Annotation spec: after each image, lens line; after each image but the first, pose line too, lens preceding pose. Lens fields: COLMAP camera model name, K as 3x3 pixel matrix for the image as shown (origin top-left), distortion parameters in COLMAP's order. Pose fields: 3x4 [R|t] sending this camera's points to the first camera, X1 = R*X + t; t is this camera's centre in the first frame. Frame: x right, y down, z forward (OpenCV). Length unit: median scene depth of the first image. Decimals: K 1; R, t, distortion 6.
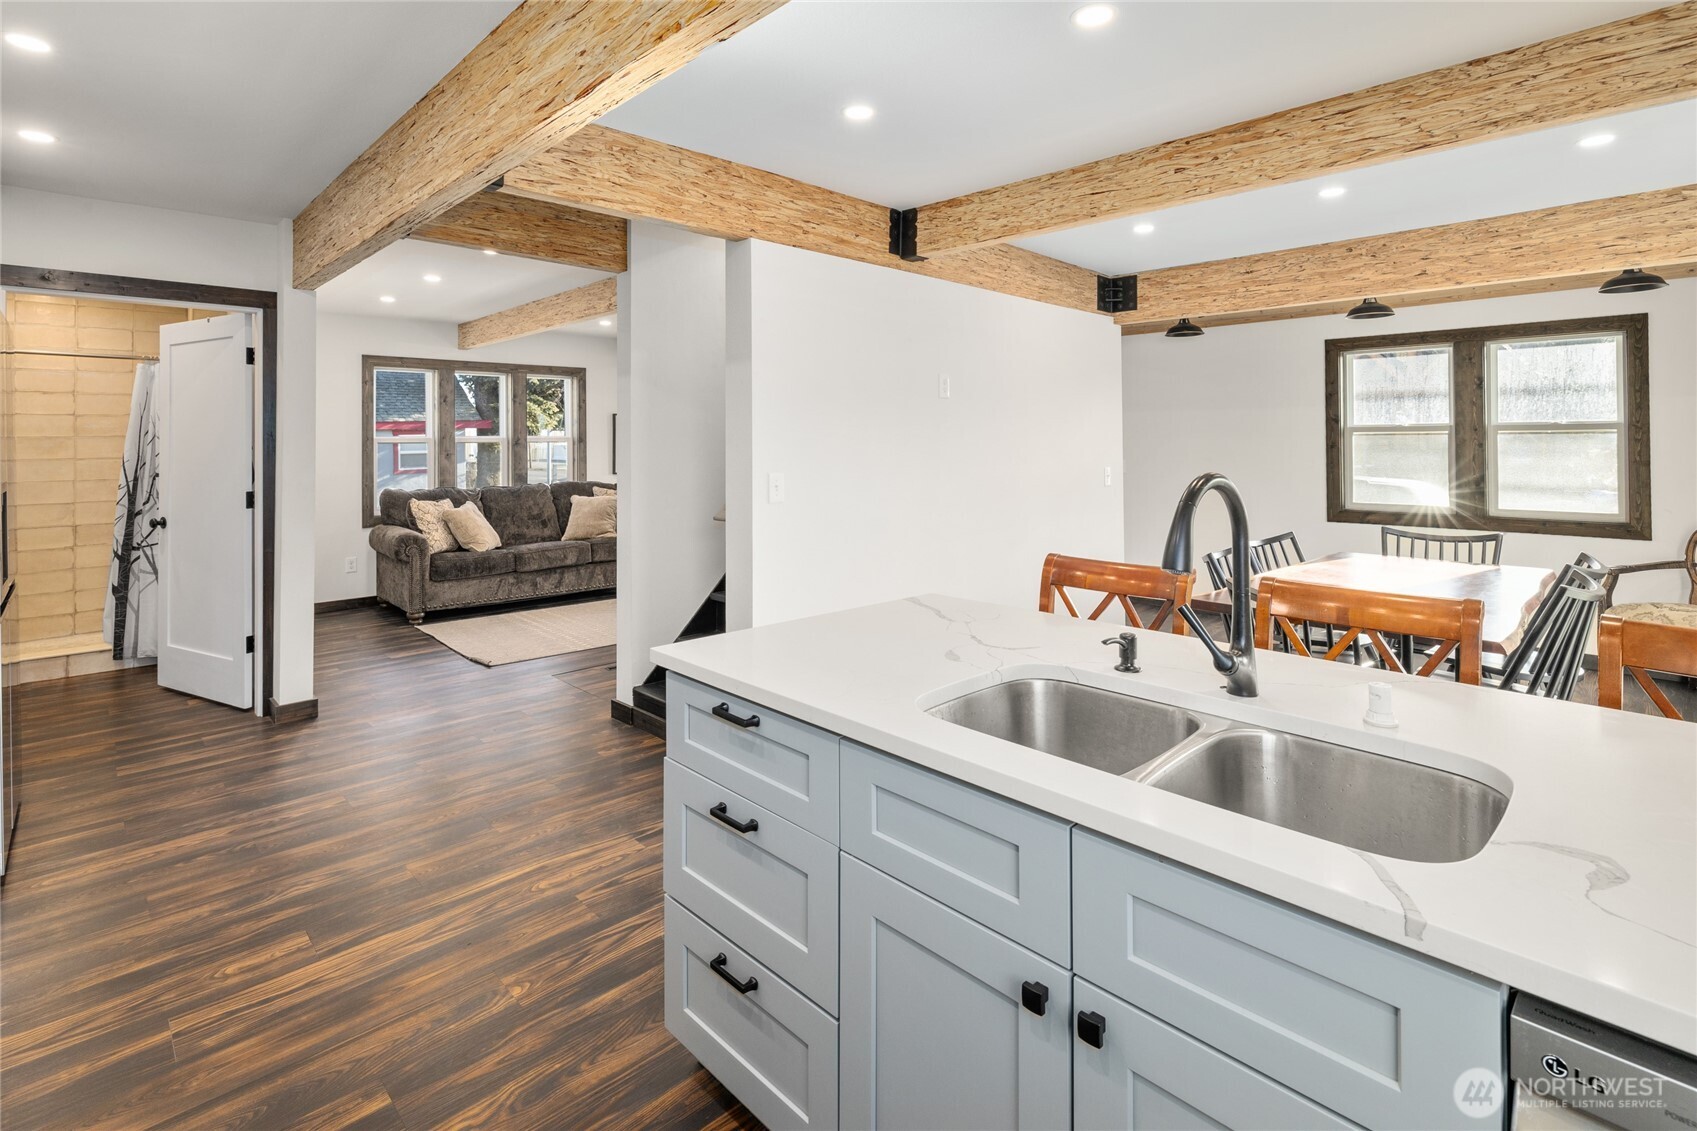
lens RADIAL K [[803.9, 0, 839.6], [0, 803.9, 437.9], [0, 0, 1]] dist [-0.003025, -0.000434]
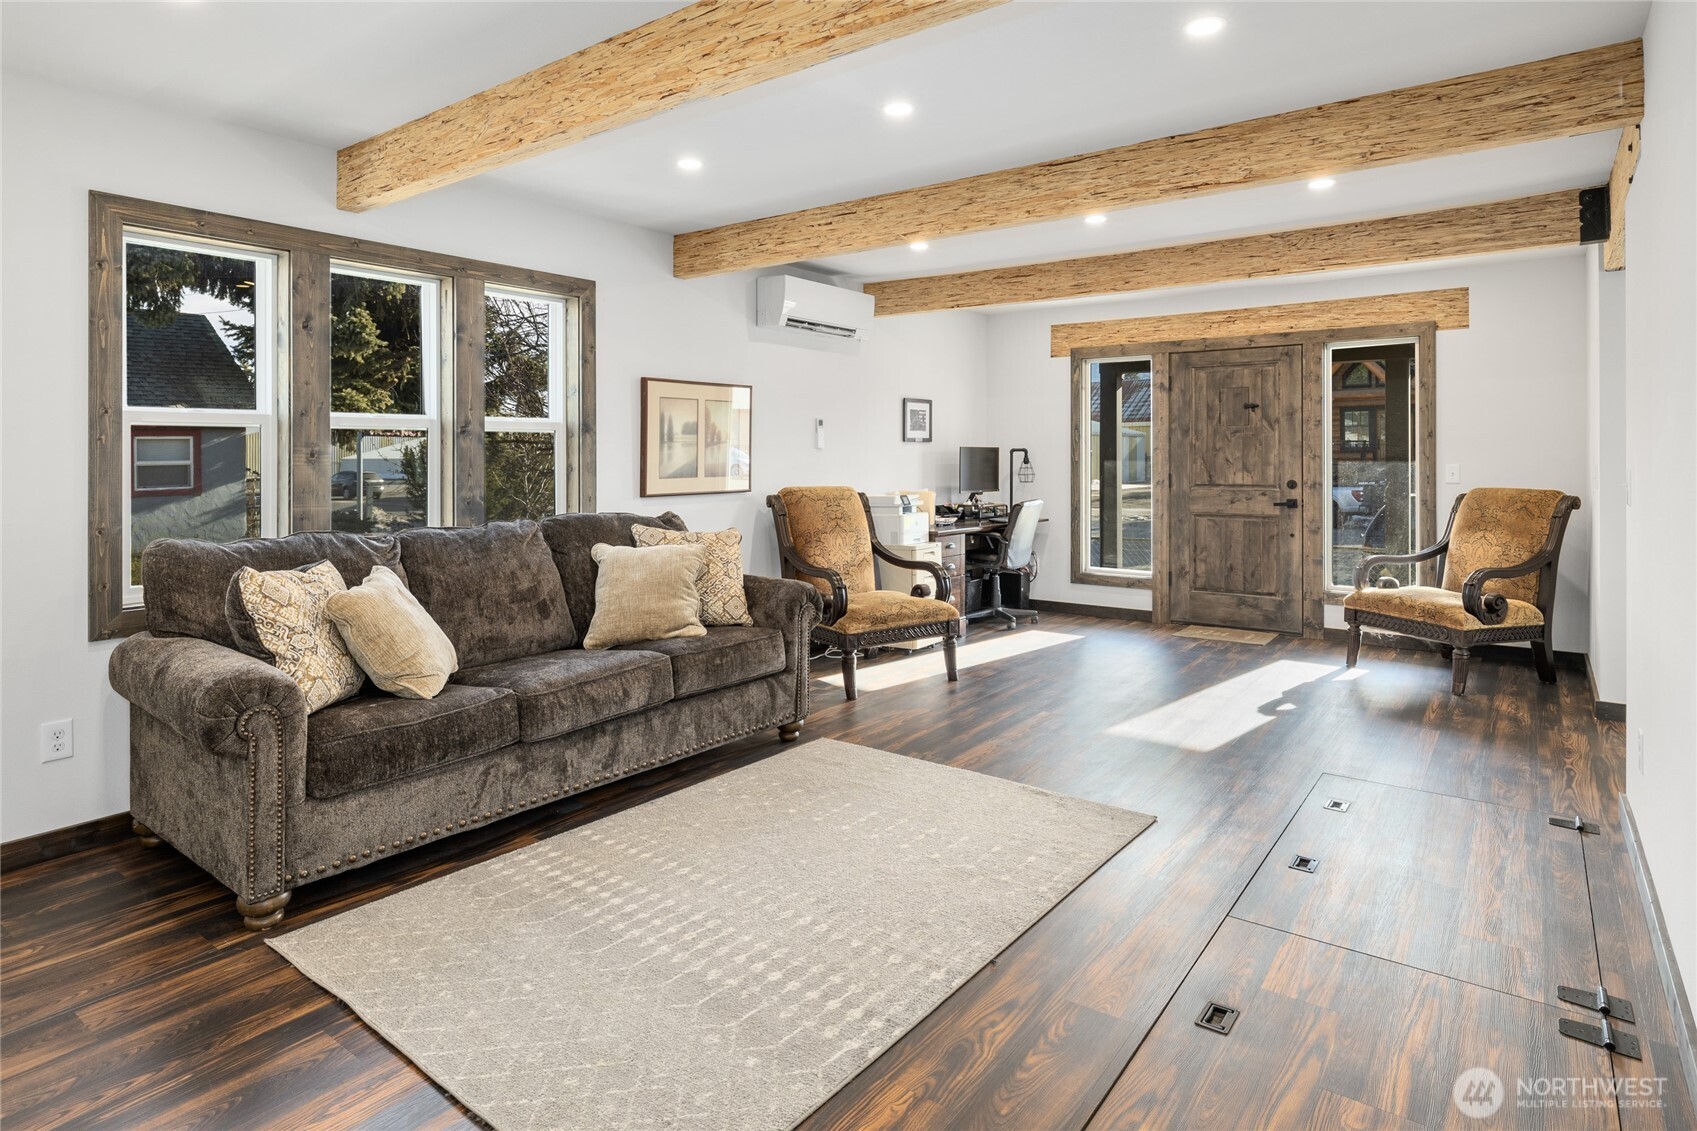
lens RADIAL K [[925.2, 0, 848.1], [0, 925.2, 456.4], [0, 0, 1]] dist [-0.001089, 0.000246]
pose [[0.986290, 0.002986, 0.164993, -0.311698], [-0.003717, 0.999985, 0.004122, 0.020488], [-0.164978, -0.004679, 0.986286, 0.507365]]
